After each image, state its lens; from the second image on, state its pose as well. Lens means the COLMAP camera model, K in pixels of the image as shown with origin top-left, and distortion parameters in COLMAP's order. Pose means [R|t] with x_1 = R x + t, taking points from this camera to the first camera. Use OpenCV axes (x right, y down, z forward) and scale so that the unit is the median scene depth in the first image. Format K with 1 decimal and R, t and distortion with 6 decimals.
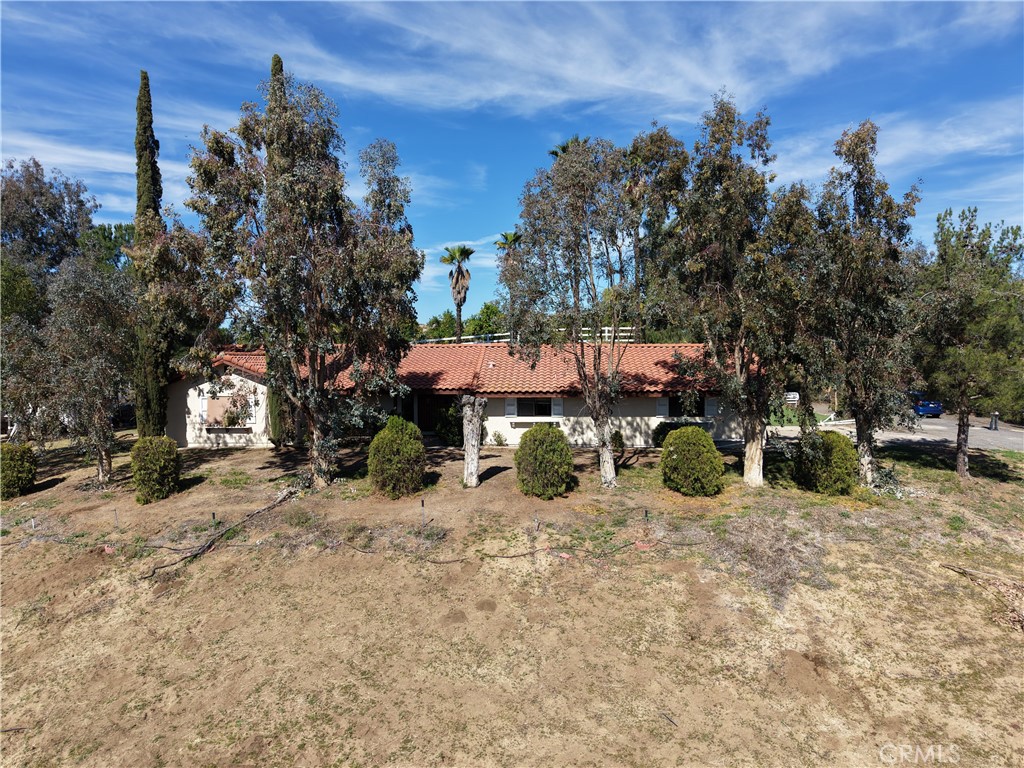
lens RADIAL K [[701.9, 0, 503.1], [0, 701.9, 386.3], [0, 0, 1]] dist [0.033298, -0.021922]
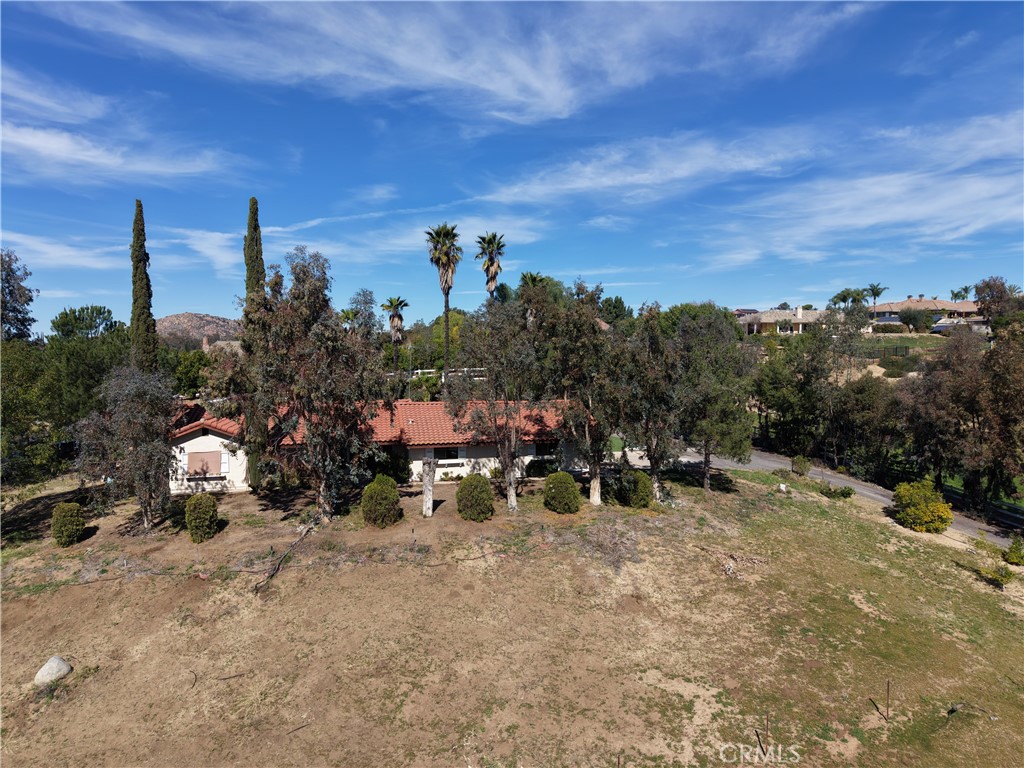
lens RADIAL K [[701.9, 0, 513.0], [0, 701.9, 378.9], [0, 0, 1]] dist [0.033298, -0.021922]
pose [[0.961146, -0.008764, 0.275900, -0.339883], [0.010251, 0.999940, -0.003946, -0.178363], [-0.275849, 0.006621, 0.961178, -0.639829]]
